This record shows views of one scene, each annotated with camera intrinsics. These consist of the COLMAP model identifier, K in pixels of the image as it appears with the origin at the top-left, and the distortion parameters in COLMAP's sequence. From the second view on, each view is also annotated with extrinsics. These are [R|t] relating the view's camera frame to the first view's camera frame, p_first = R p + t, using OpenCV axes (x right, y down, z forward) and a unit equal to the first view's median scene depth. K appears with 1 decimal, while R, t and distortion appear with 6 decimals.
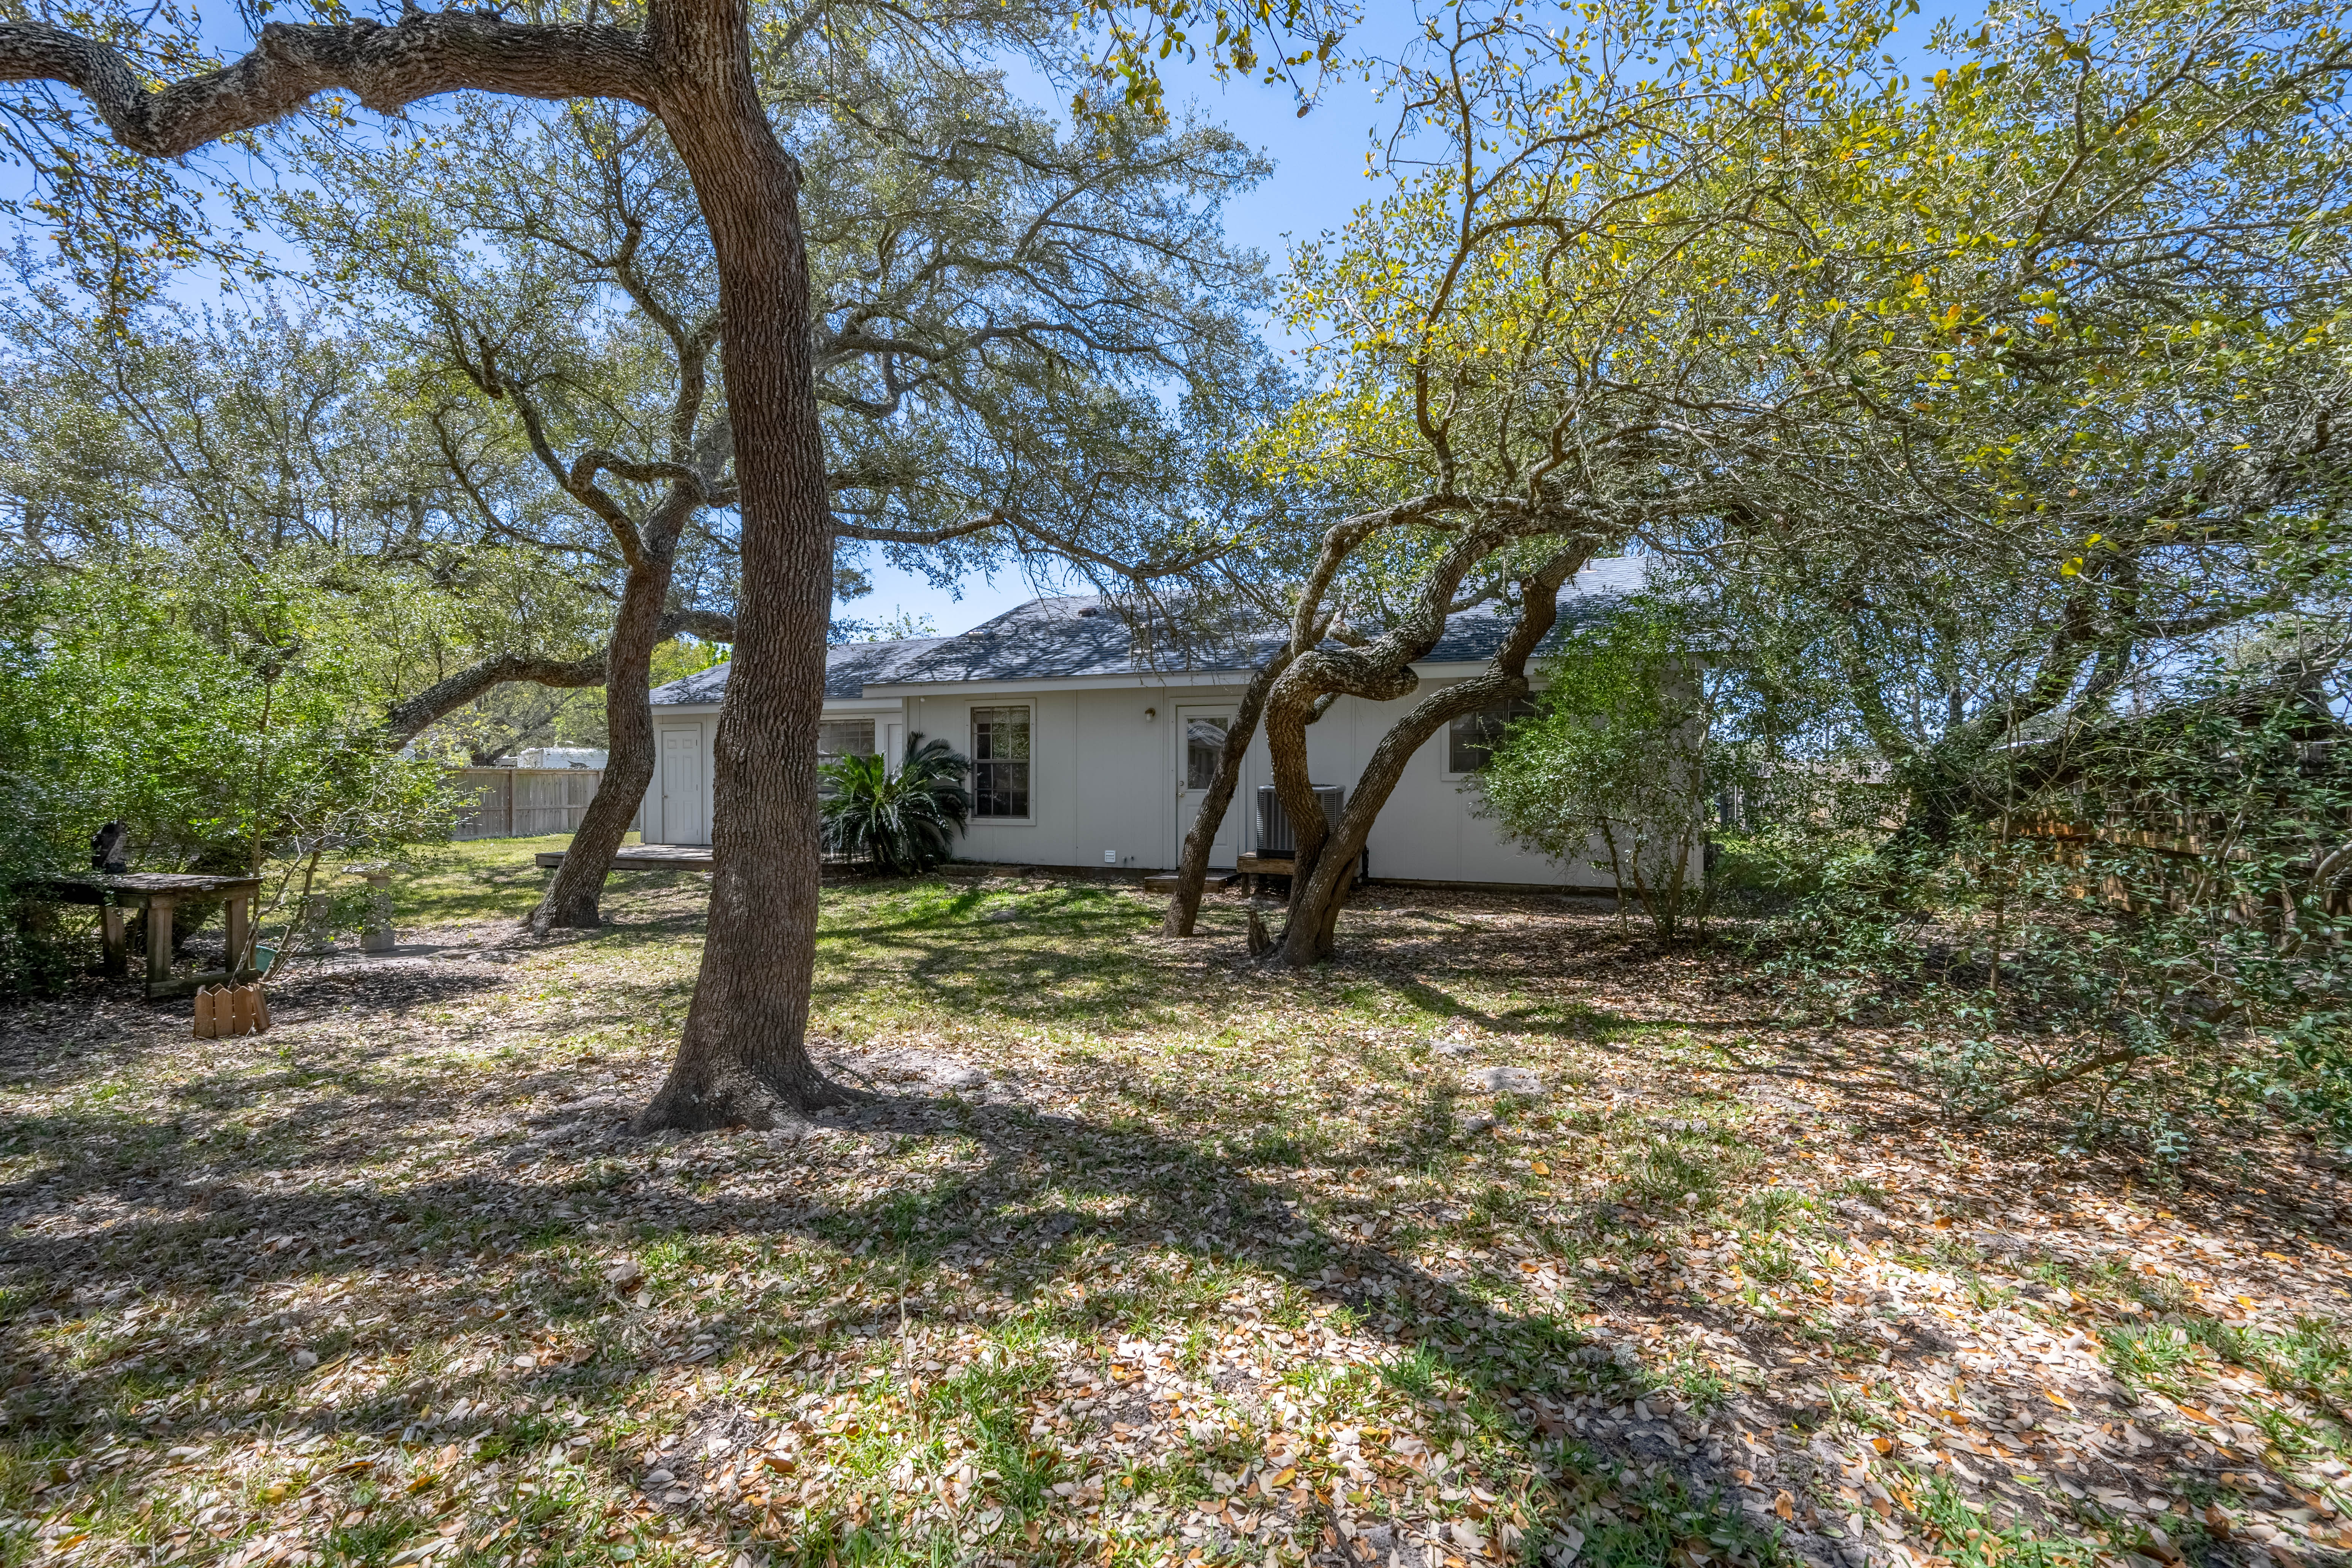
lens RADIAL K [[937.3, 0, 1180.2], [0, 937.3, 784.0], [0, 0, 1]] dist [-0.000615, -0.000008]
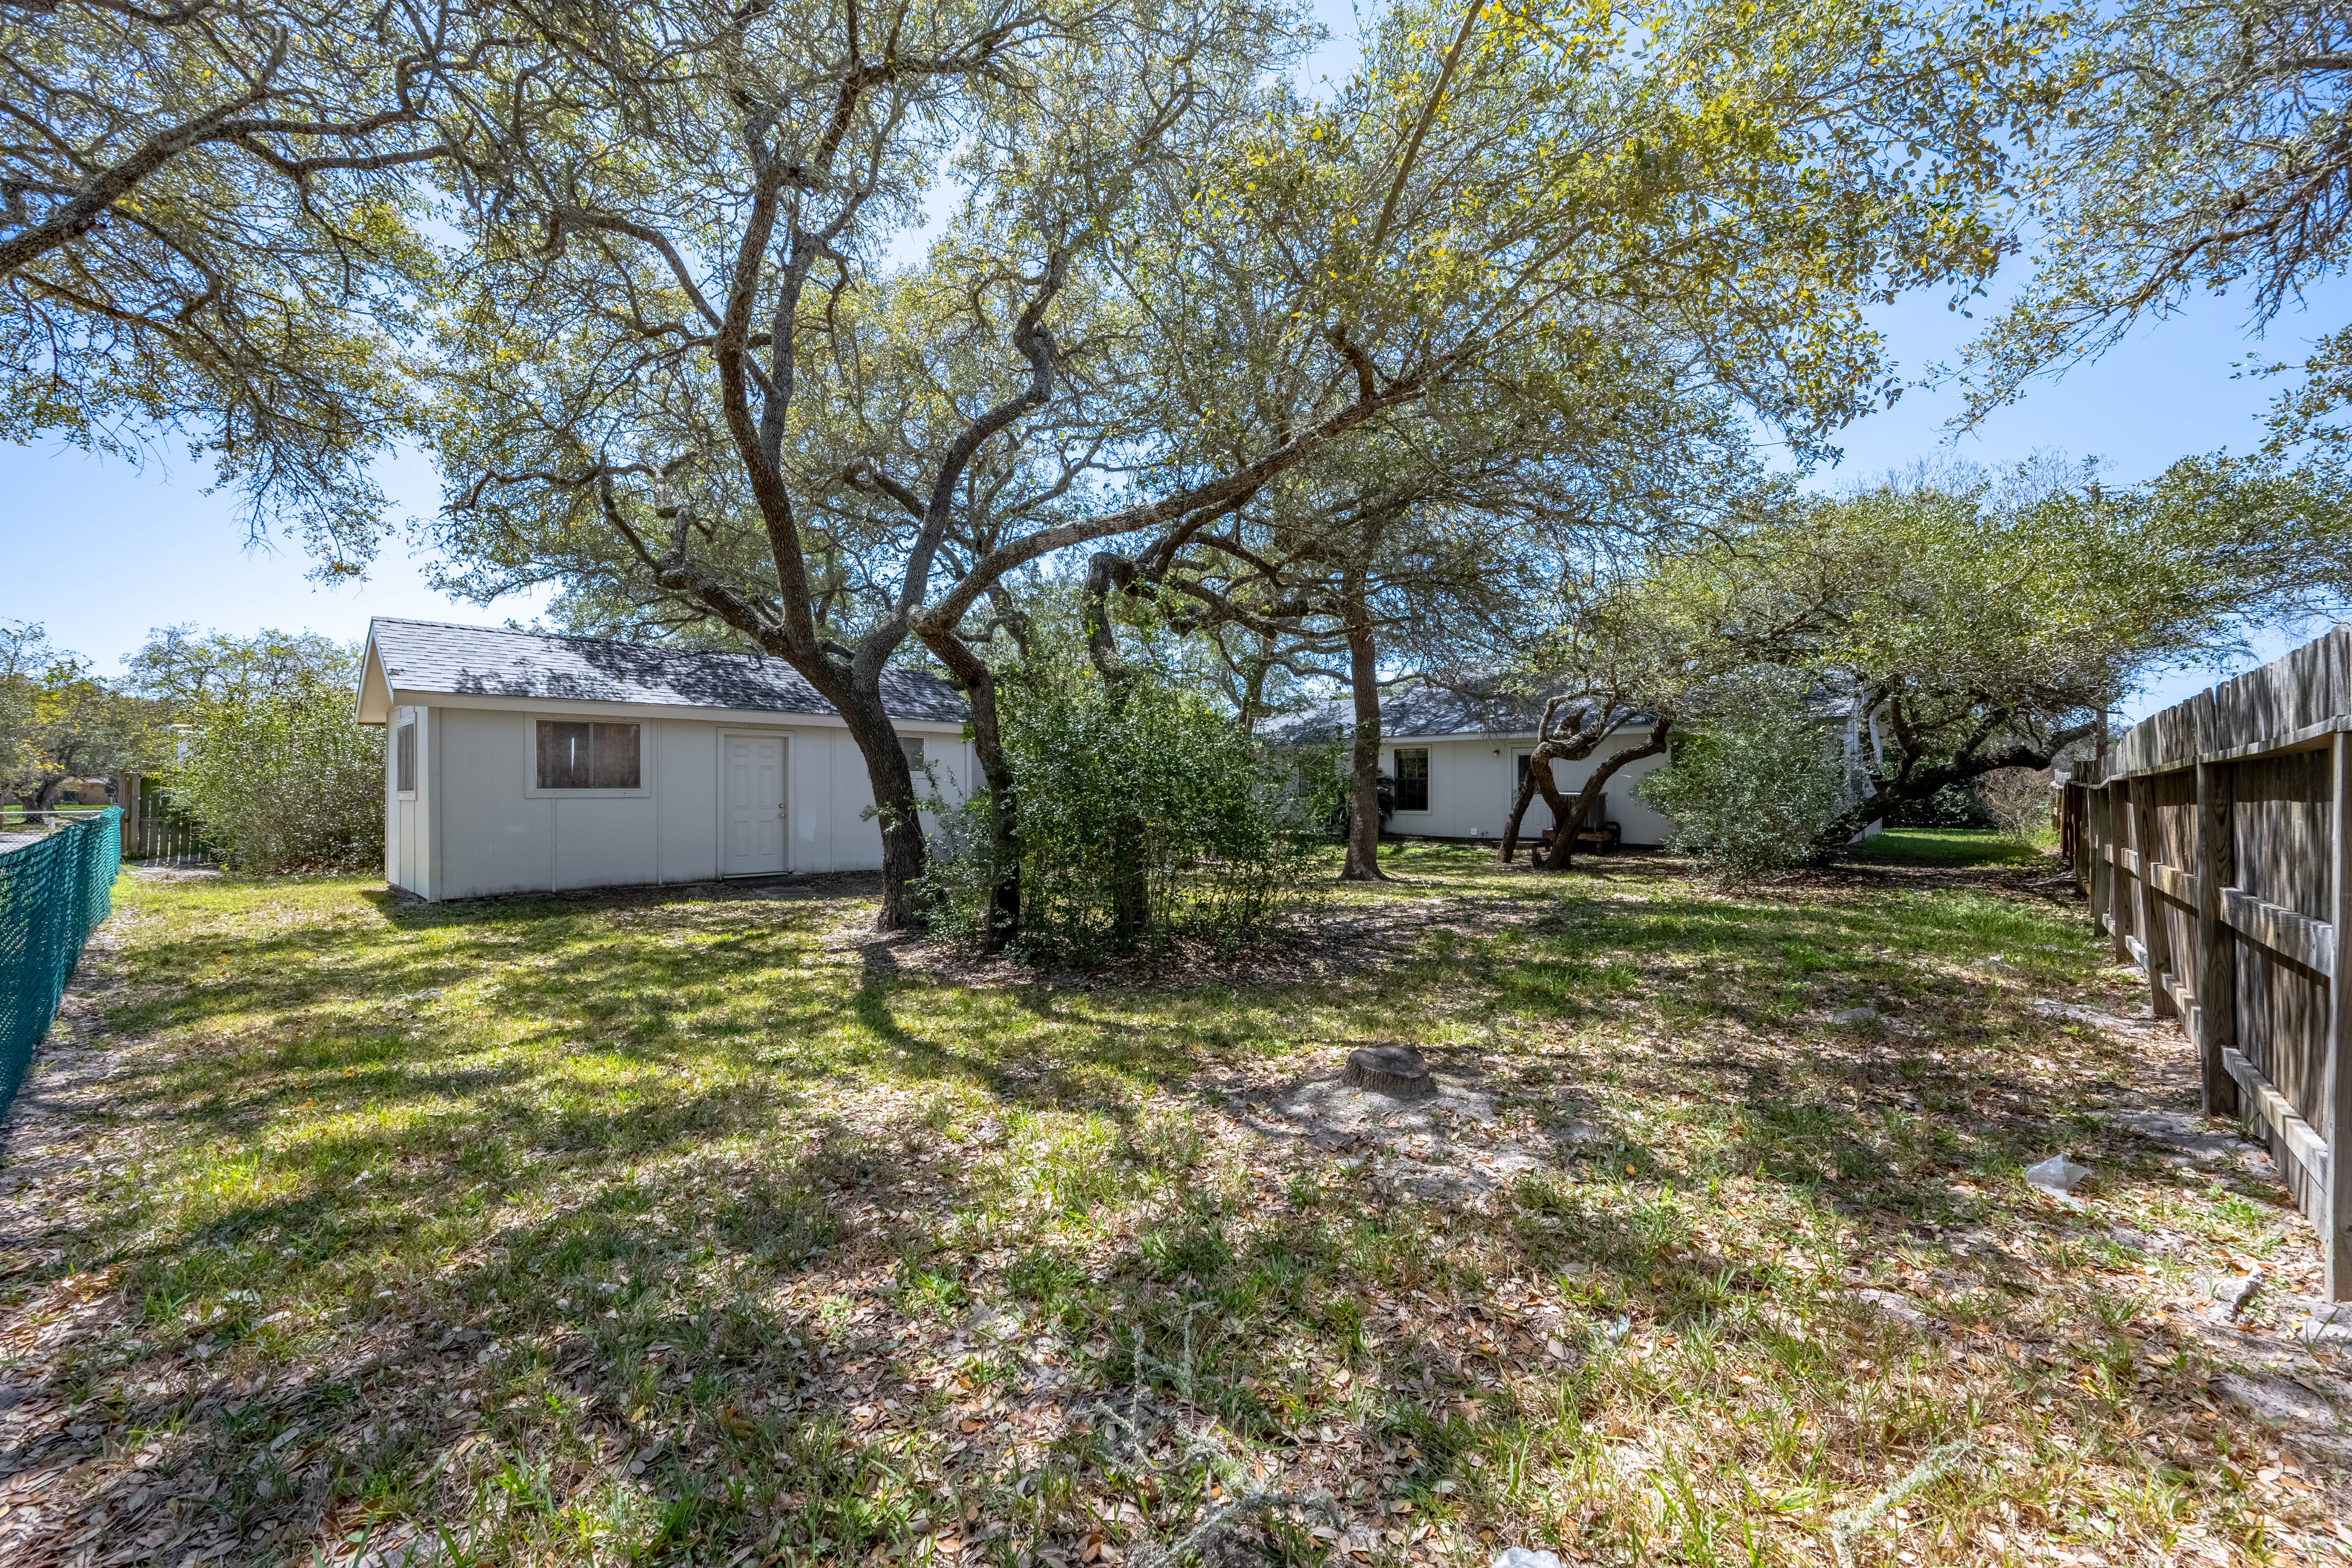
lens RADIAL K [[937.3, 0, 1183.7], [0, 937.3, 782.9], [0, 0, 1]] dist [-0.000615, -0.000008]
pose [[0.919686, -0.008101, -0.392571, 0.137891], [0.005434, 0.999954, -0.007905, -0.007986], [0.392617, 0.005137, 0.919688, -1.012372]]
